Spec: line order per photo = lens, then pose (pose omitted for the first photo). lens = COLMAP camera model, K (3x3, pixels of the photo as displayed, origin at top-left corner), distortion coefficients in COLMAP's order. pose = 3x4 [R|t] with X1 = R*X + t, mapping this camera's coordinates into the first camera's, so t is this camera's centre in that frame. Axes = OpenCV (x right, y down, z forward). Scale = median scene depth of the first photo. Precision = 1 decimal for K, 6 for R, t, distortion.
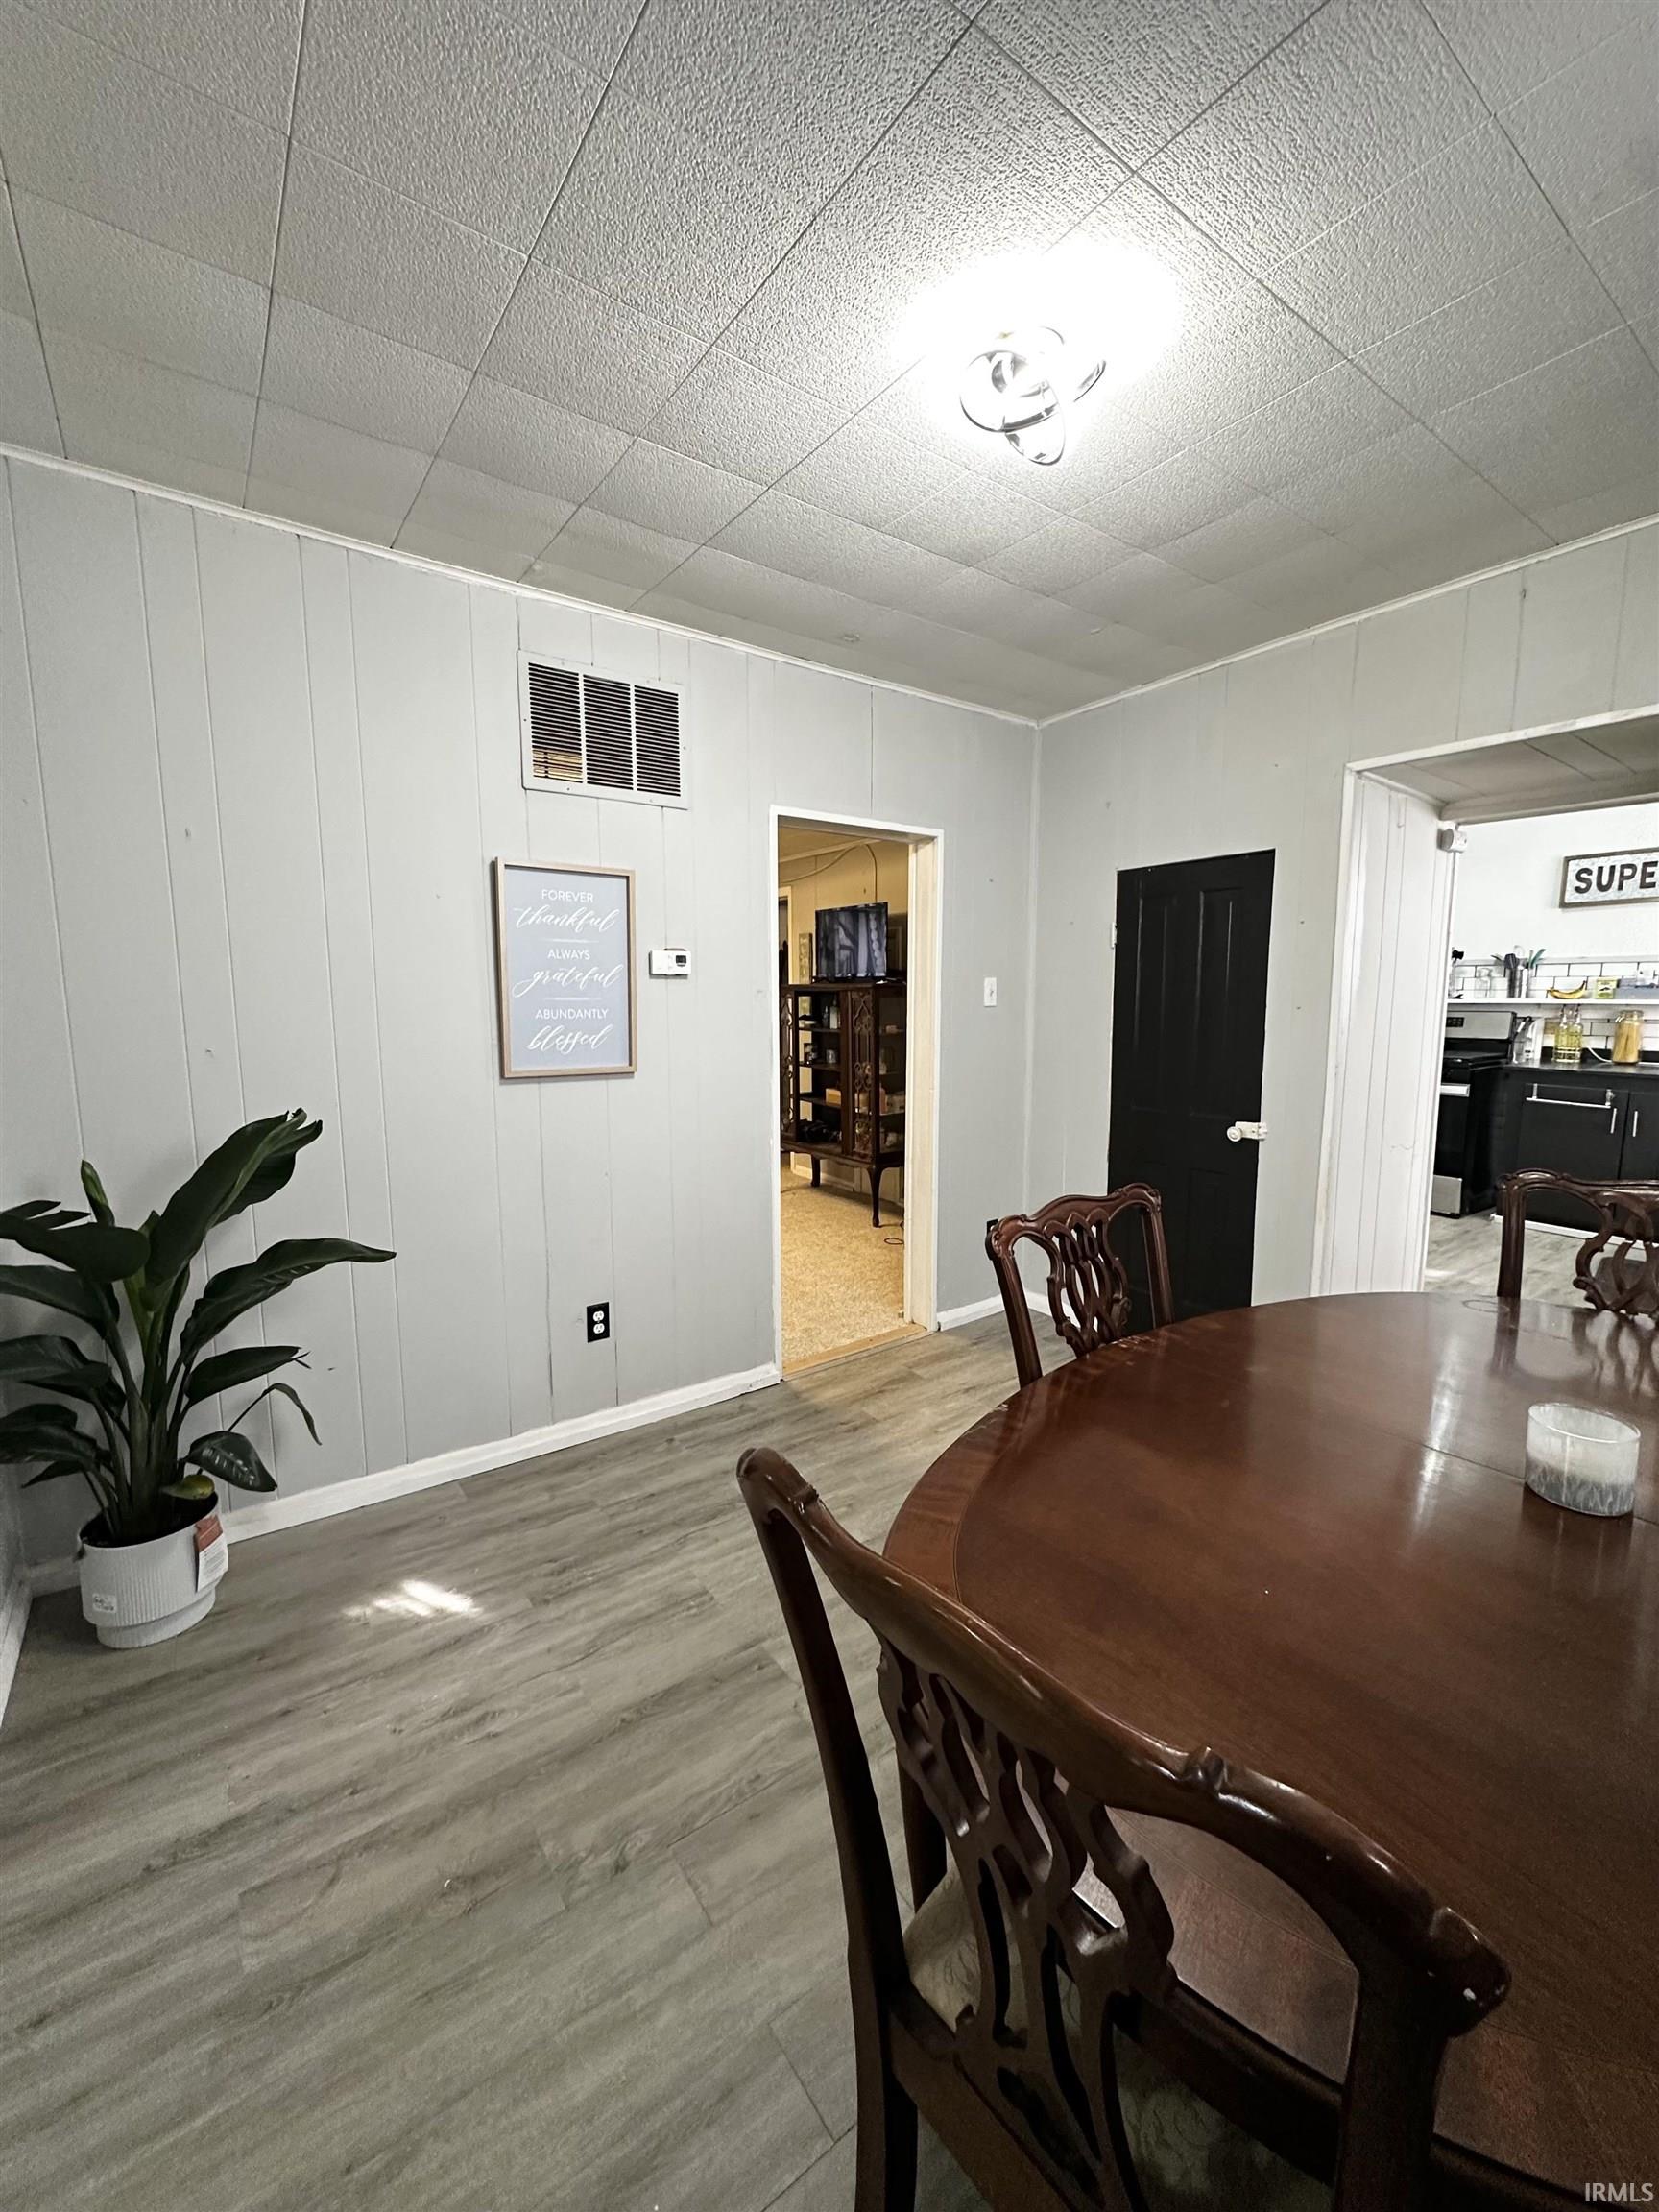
lens RADIAL K [[884.3, 0, 830.0], [0, 884.3, 1108.6], [0, 0, 1]] dist [-0.001536, 0.000626]
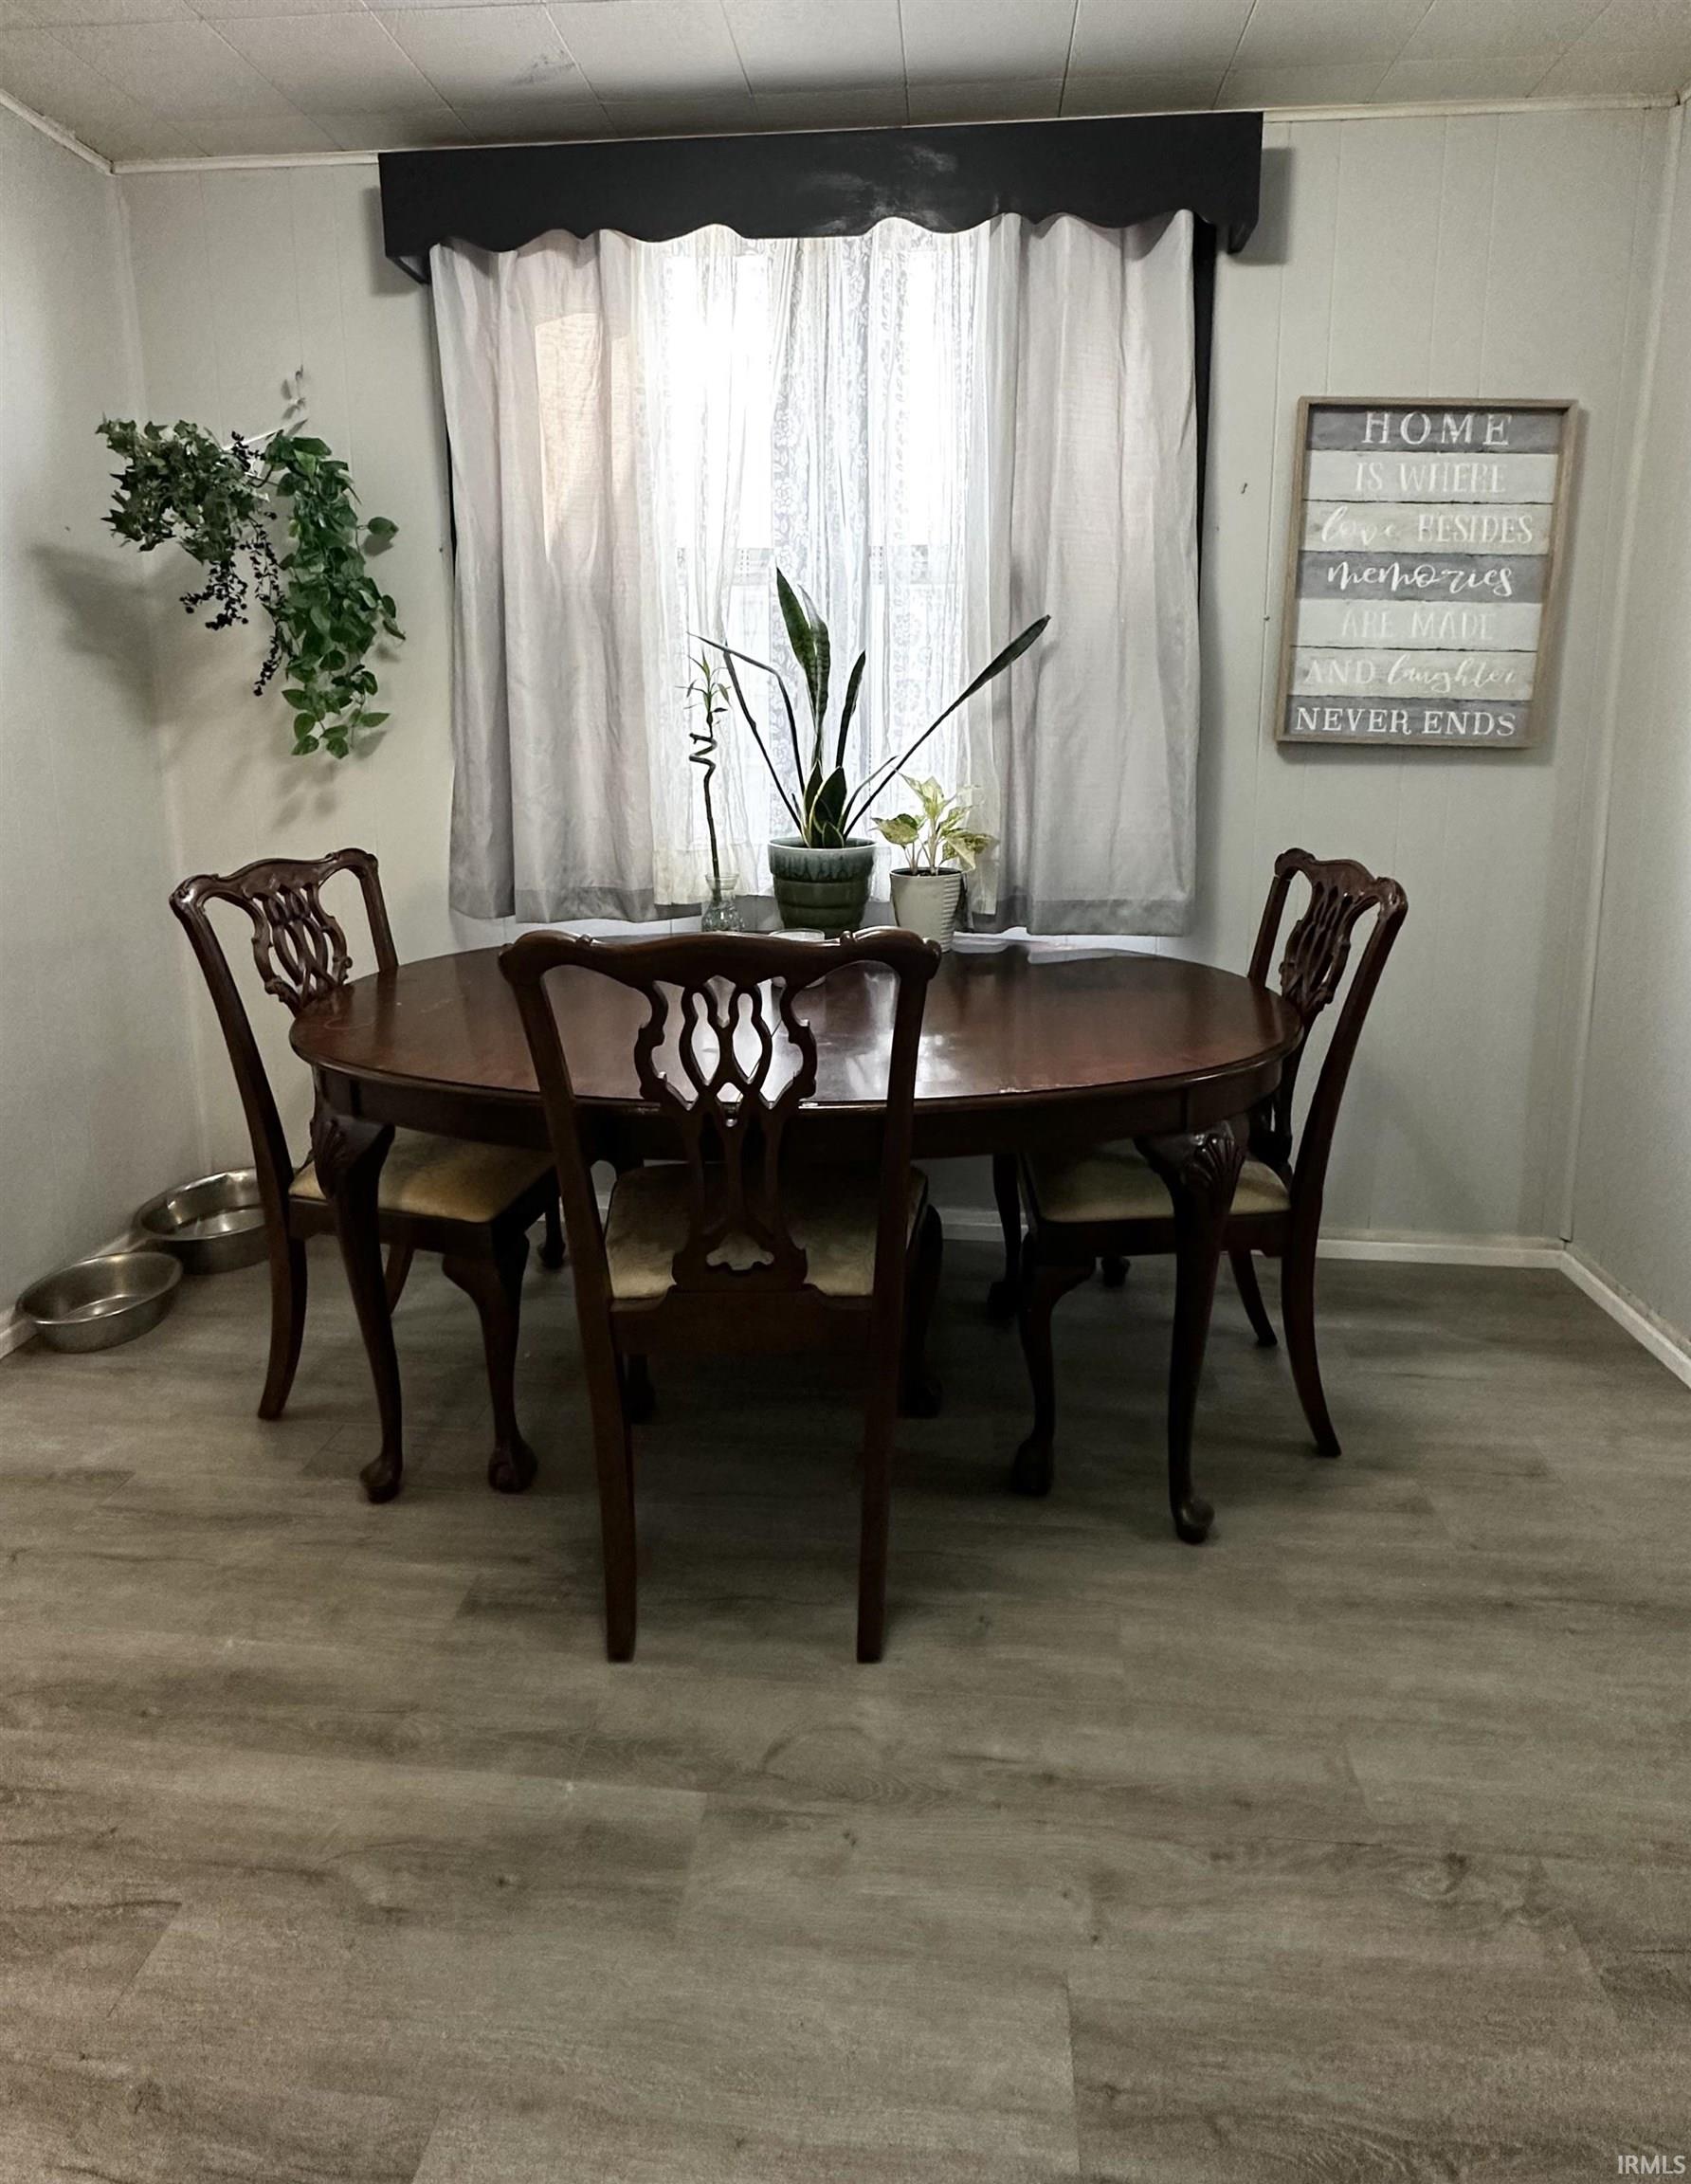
lens RADIAL K [[1086.8, 0, 872.3], [0, 1086.8, 904.5], [0, 0, 1]] dist [-0.002848, -0.001235]
pose [[-0.760109, -0.090278, 0.643494, -0.192890], [0.087908, 0.966911, 0.239490, -0.058024], [-0.643822, 0.238607, -0.727021, 0.909644]]
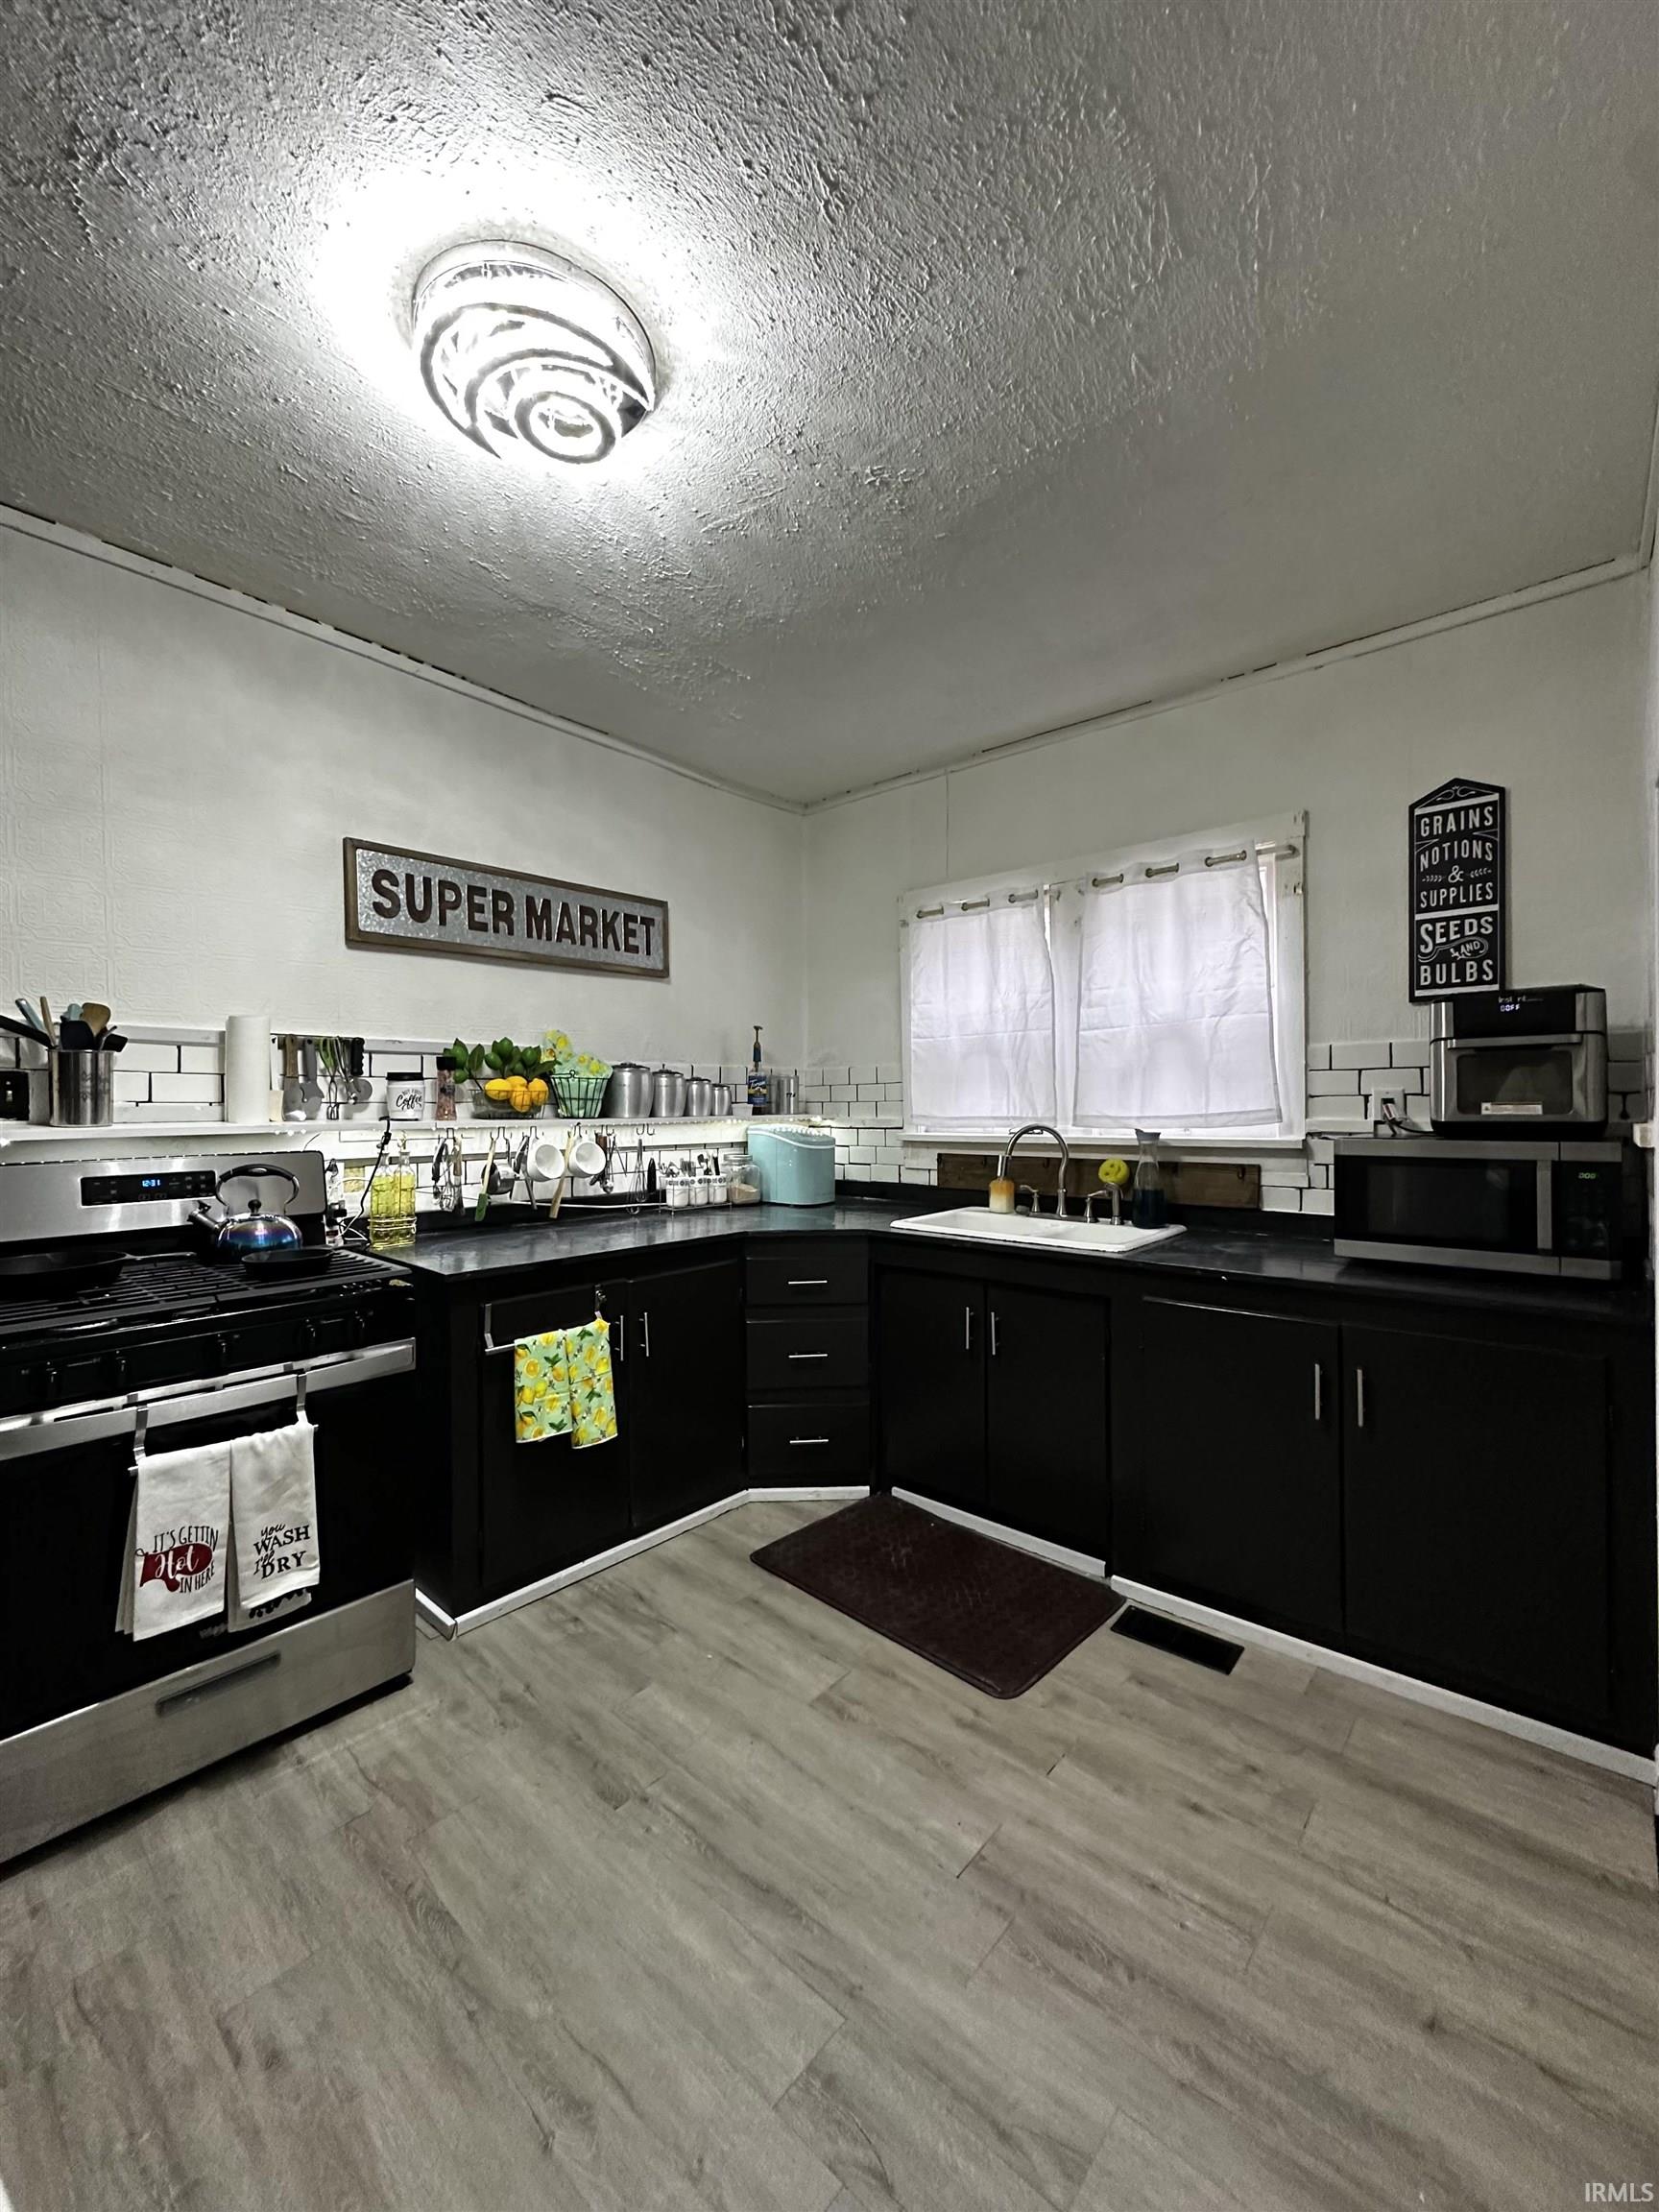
lens RADIAL K [[885.6, 0, 830.0], [0, 885.6, 1110.4], [0, 0, 1]] dist [-0.002654, 0.000817]
pose [[-0.230298, -0.002723, 0.973116, 0.548825], [0.132101, 0.990652, 0.034036, -0.220654], [-0.964112, 0.136388, -0.227785, 1.690344]]
